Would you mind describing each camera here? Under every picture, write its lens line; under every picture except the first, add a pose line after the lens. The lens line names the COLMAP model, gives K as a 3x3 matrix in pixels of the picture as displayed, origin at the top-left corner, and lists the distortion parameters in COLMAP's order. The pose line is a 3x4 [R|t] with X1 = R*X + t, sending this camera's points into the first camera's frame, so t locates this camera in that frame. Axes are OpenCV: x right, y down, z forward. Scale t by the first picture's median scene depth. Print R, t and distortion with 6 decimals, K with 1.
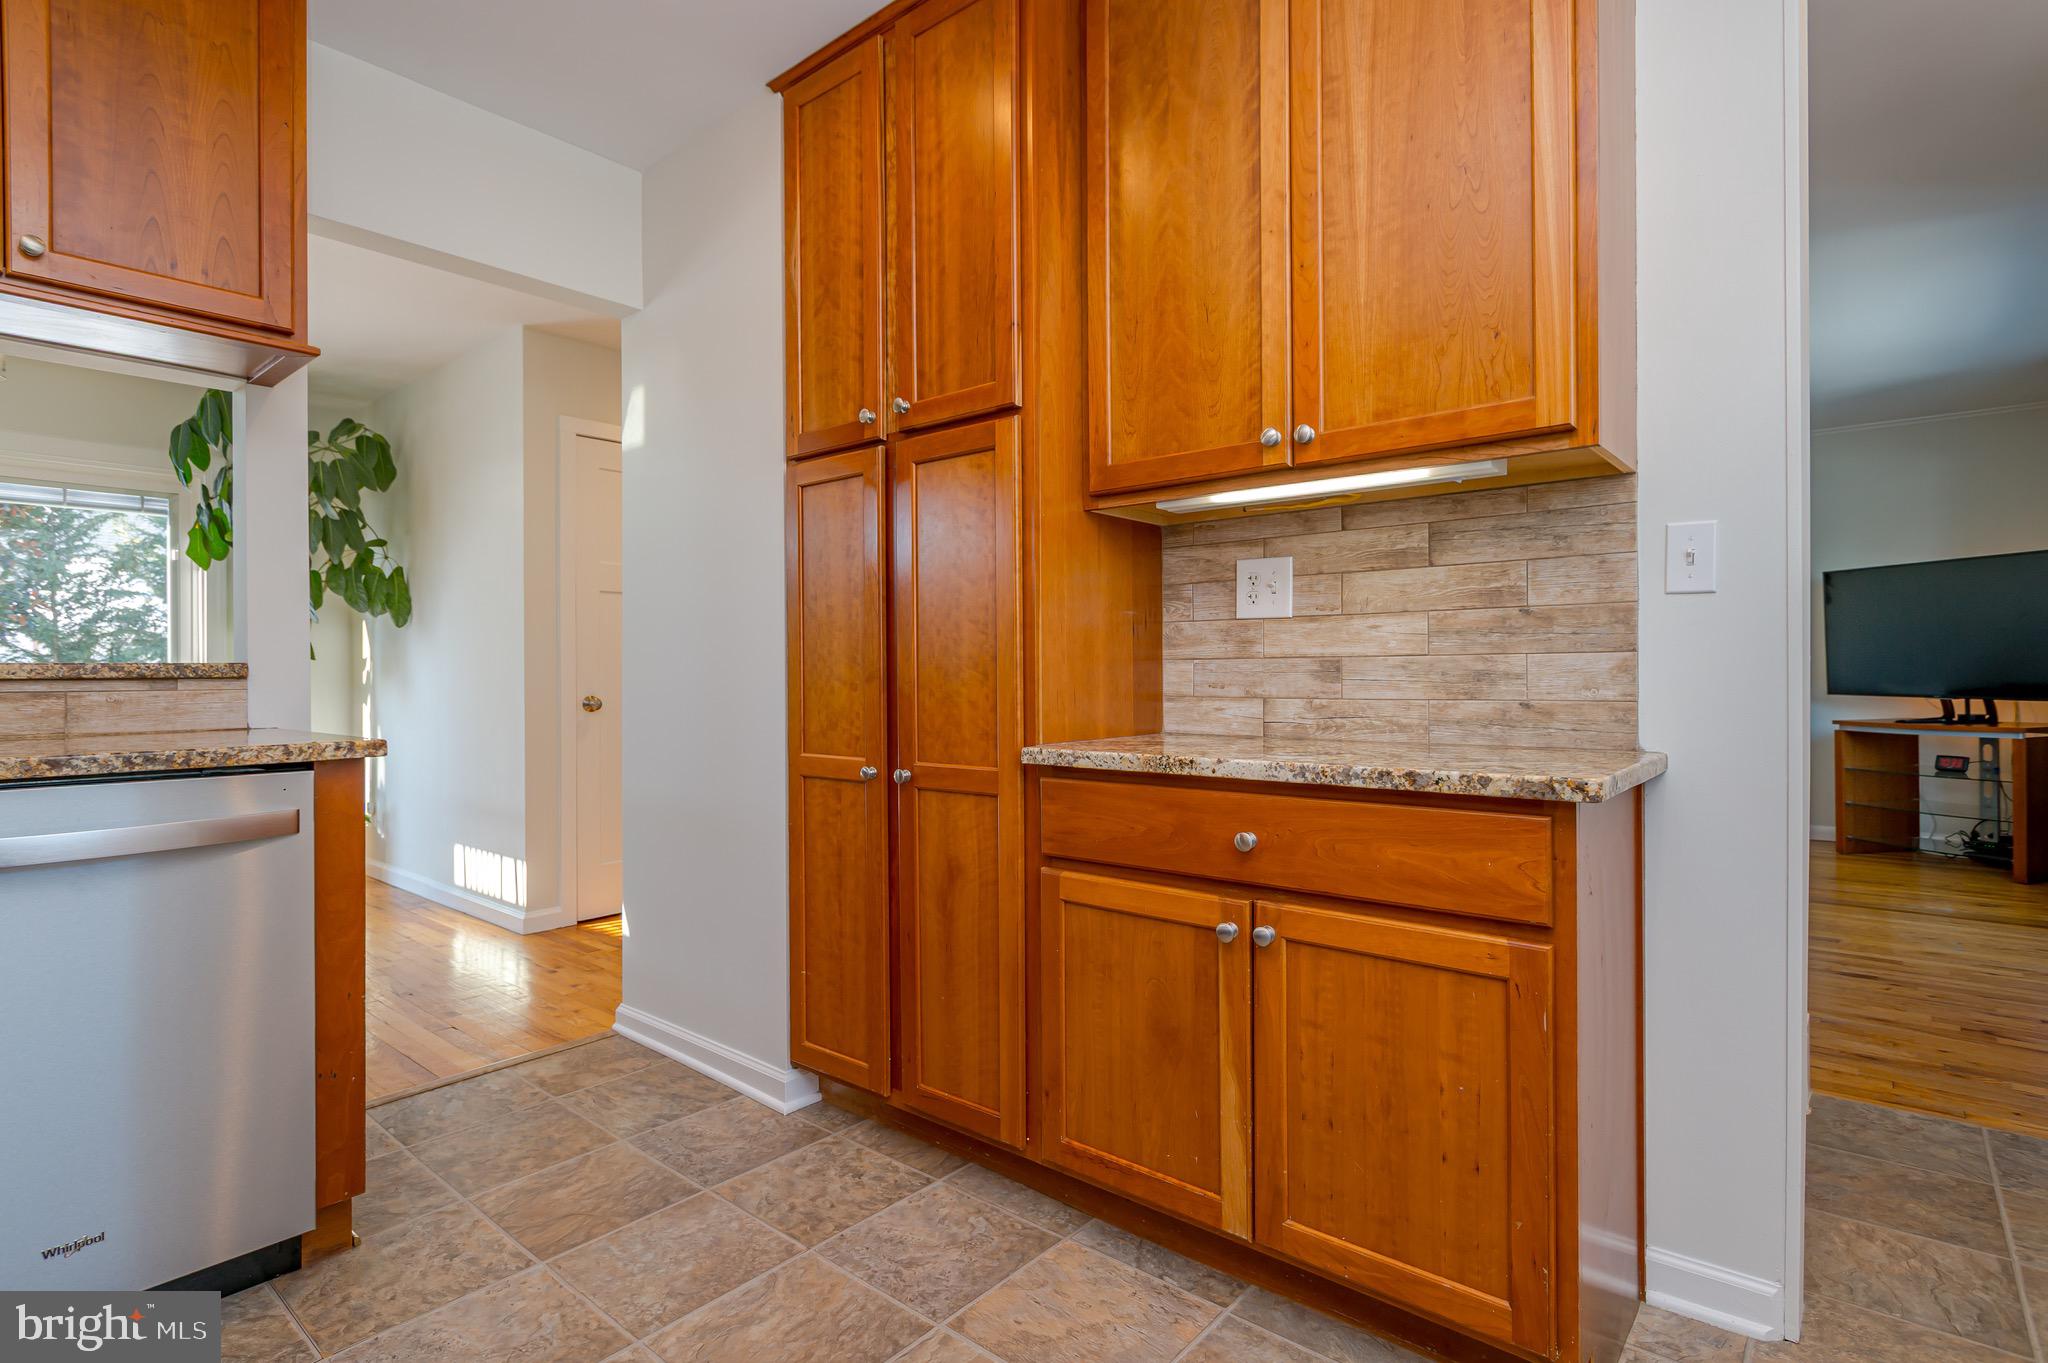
lens RADIAL K [[1004.5, 0, 1036.7], [0, 1004.5, 675.8], [0, 0, 1]] dist [0.002770, -0.000137]
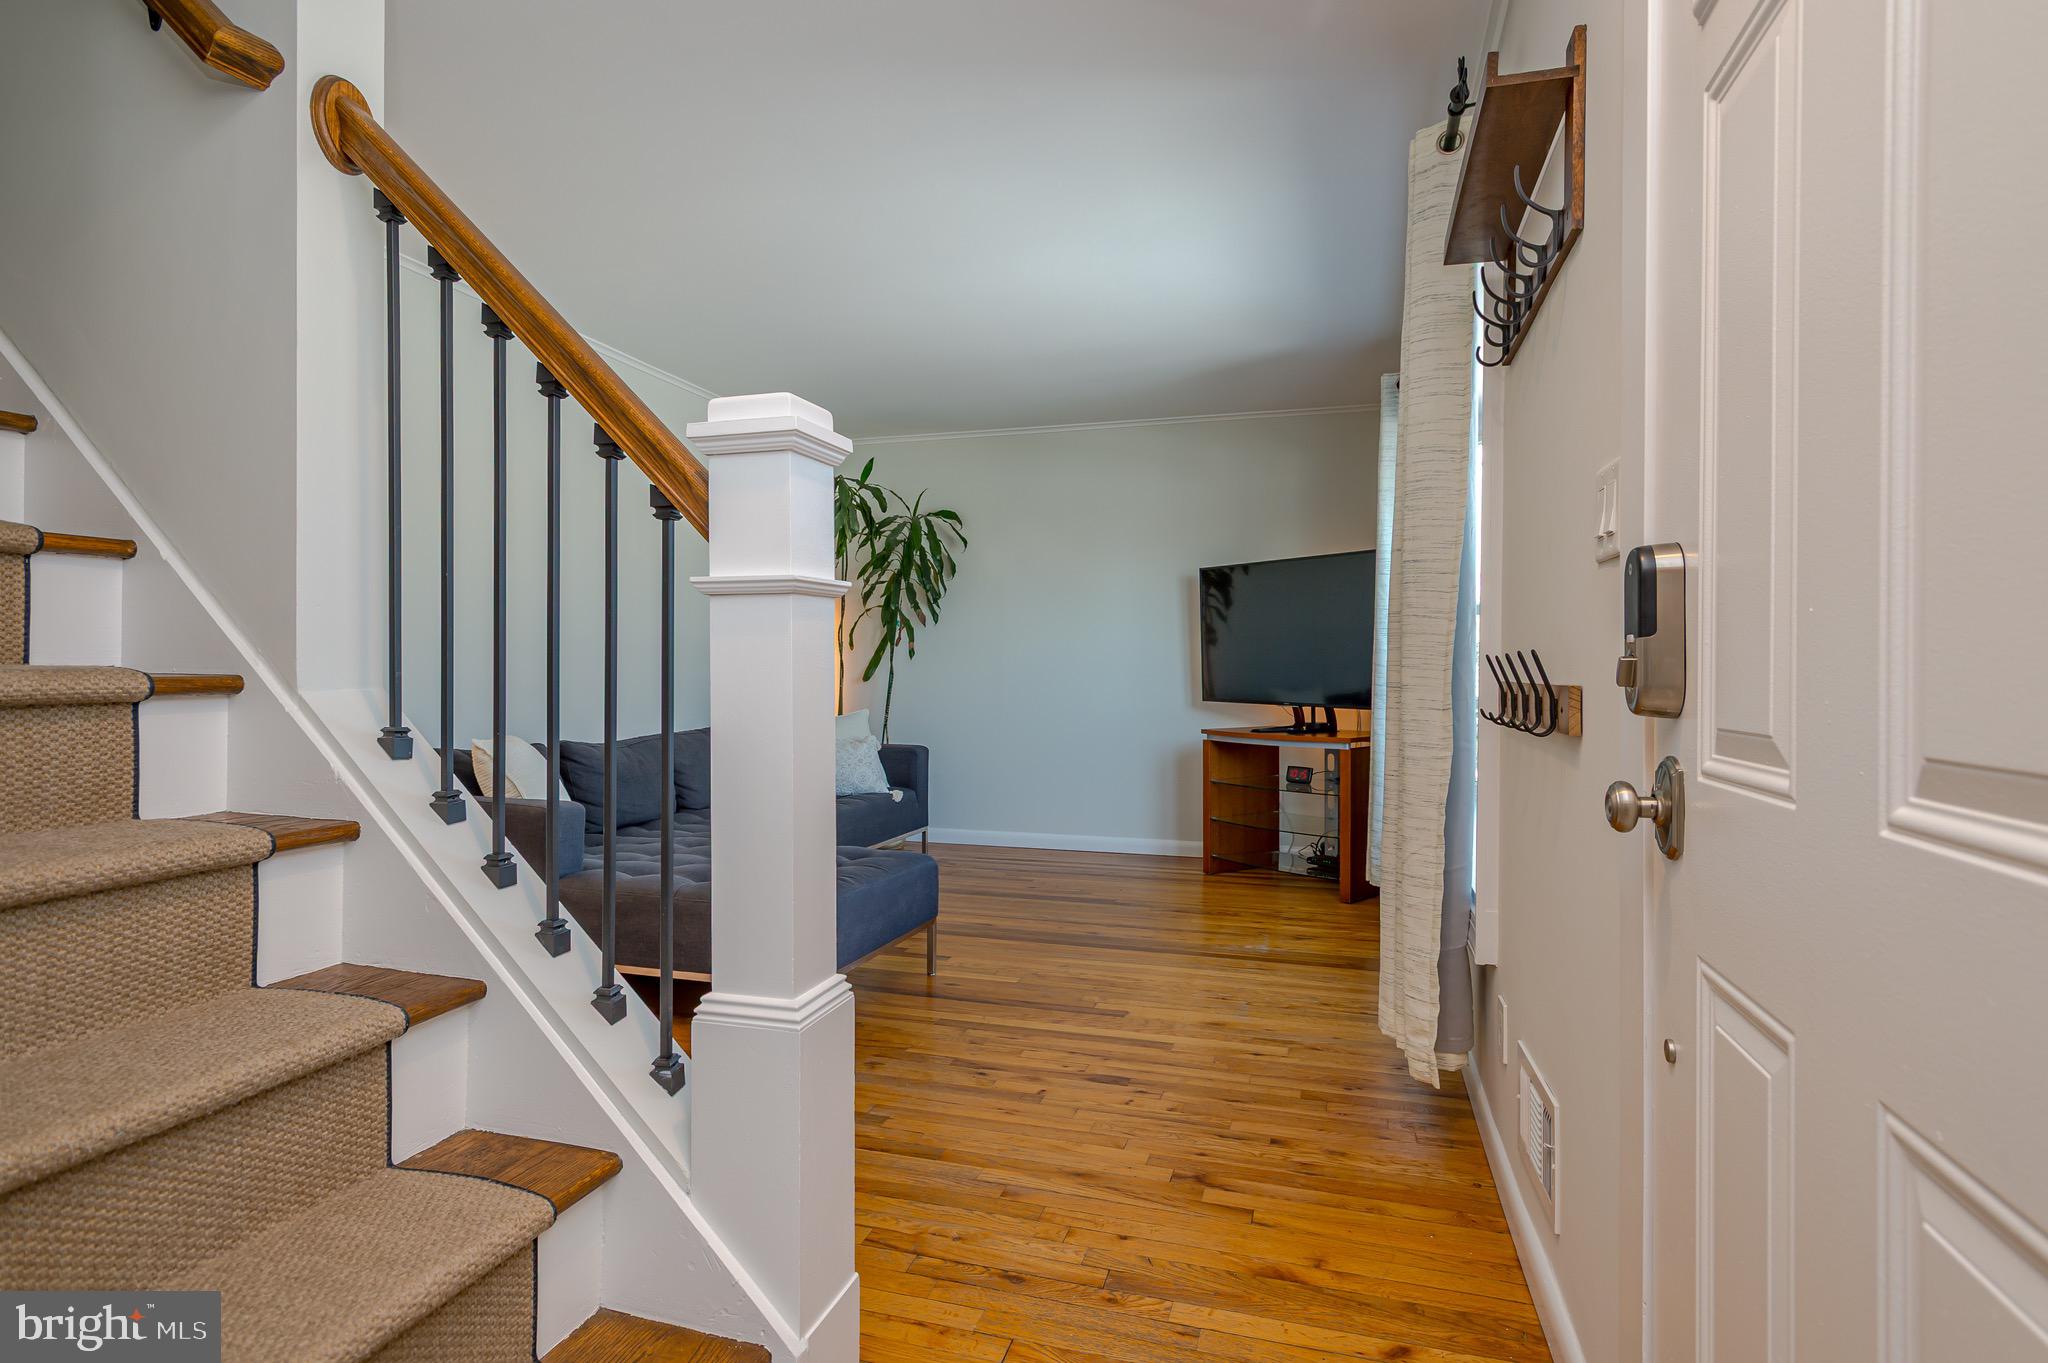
lens RADIAL K [[1059.1, 0, 1029.4], [0, 1059.1, 673.7], [0, 0, 1]] dist [0.015488, -0.000658]
pose [[0.919478, 0.008854, 0.393042, 0.285444], [-0.008403, 0.999961, -0.002868, -0.002454], [-0.393052, -0.000665, 0.919516, 0.187414]]
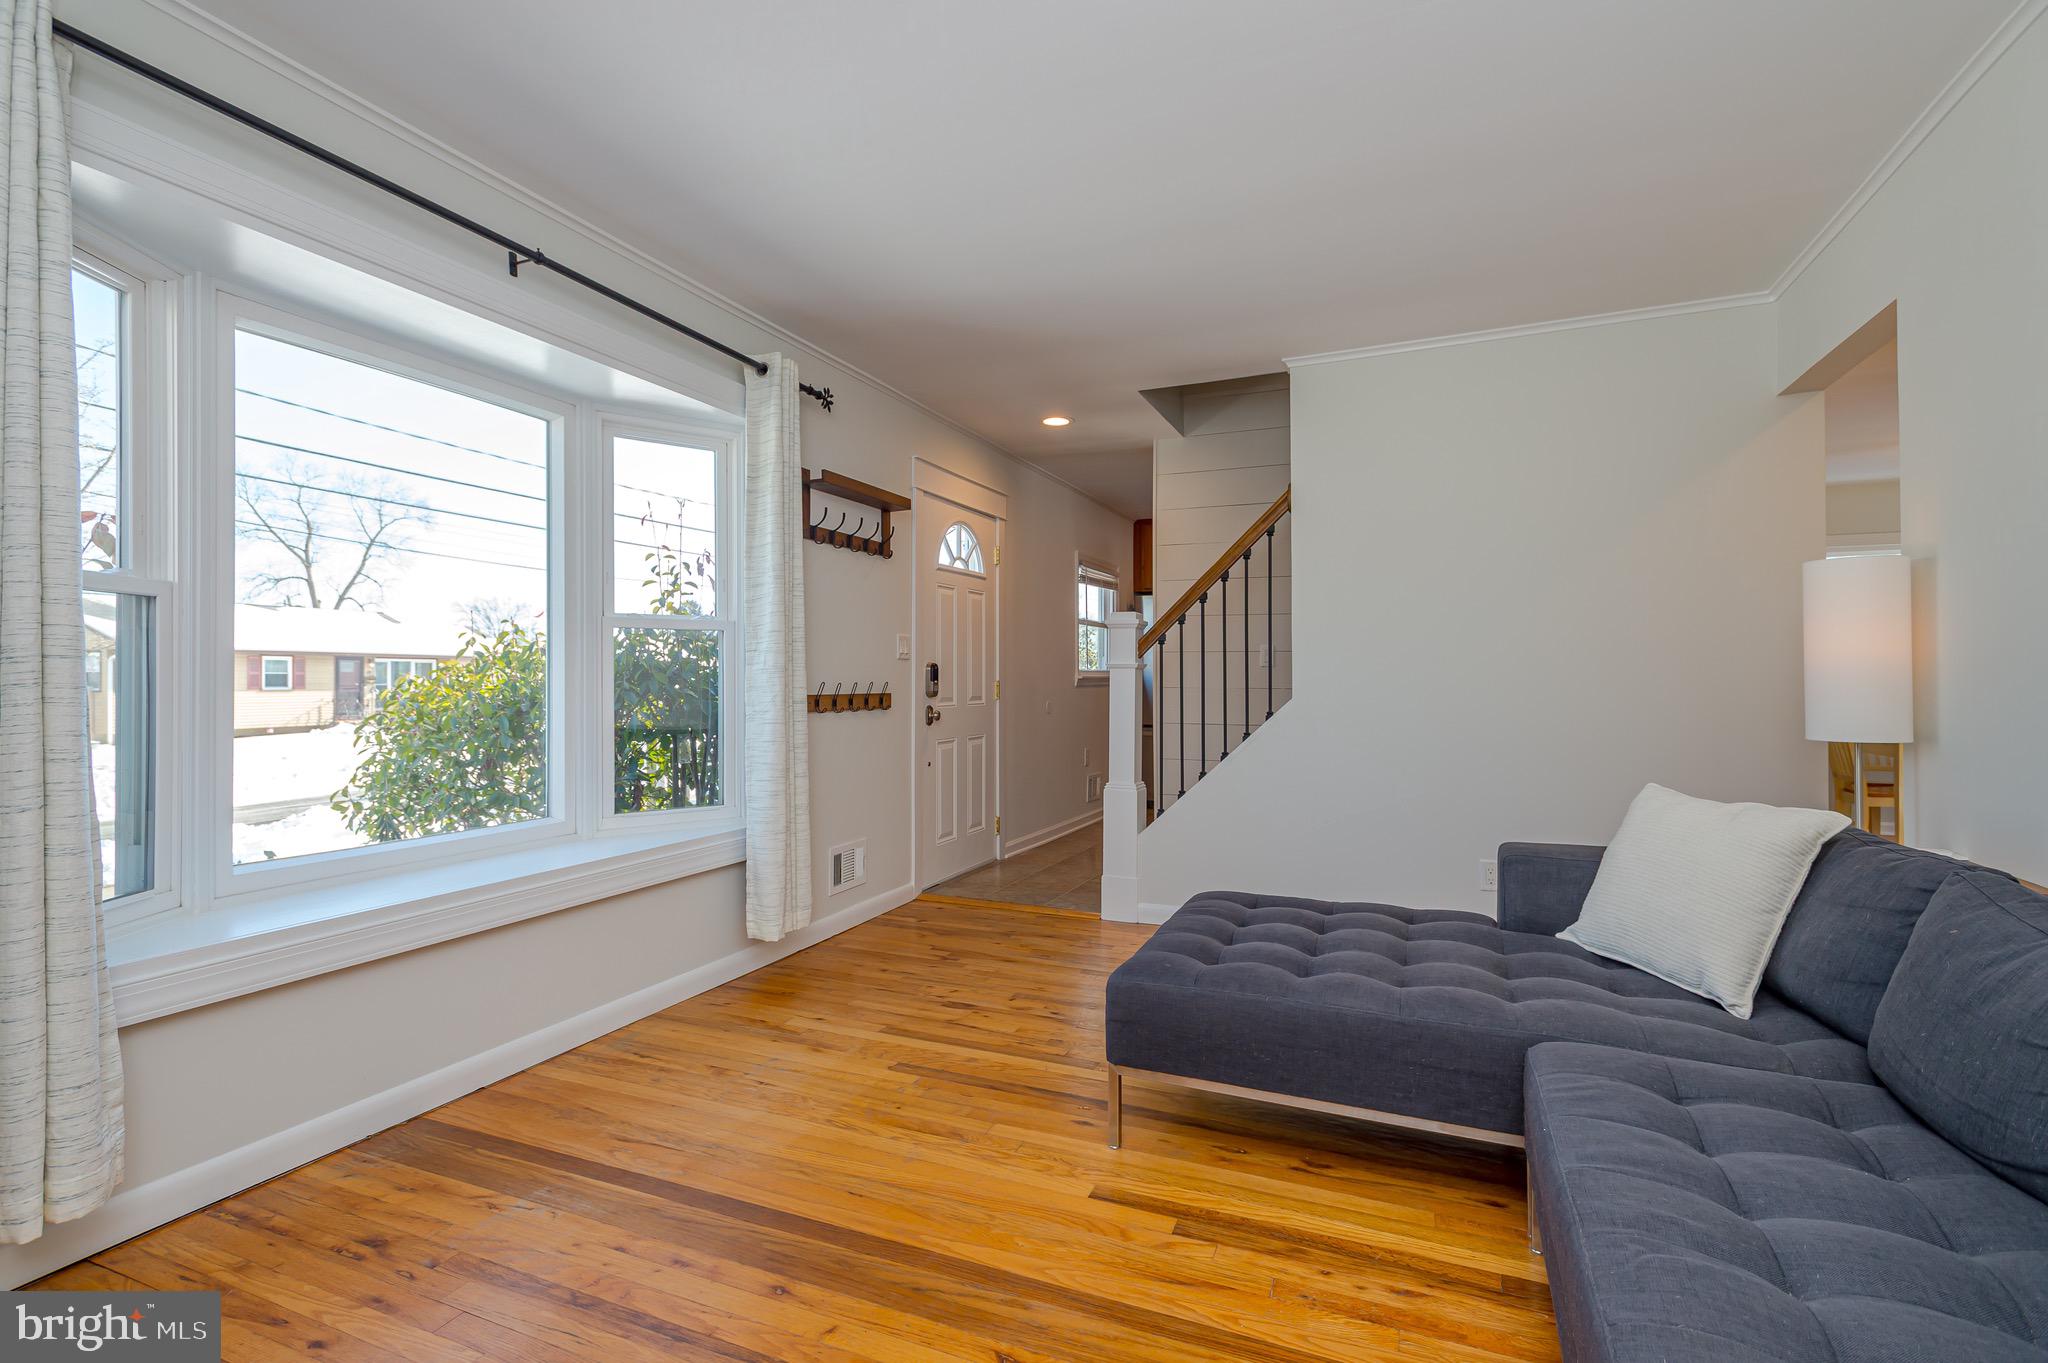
lens RADIAL K [[940.5, 0, 1022.0], [0, 940.5, 677.2], [0, 0, 1]] dist [0.003064, 0.000123]
pose [[-0.958205, 0.002514, -0.286070, 0.651983], [0.002316, 0.999997, 0.001031, -0.016124], [0.286072, 0.000326, -0.958208, 1.217215]]
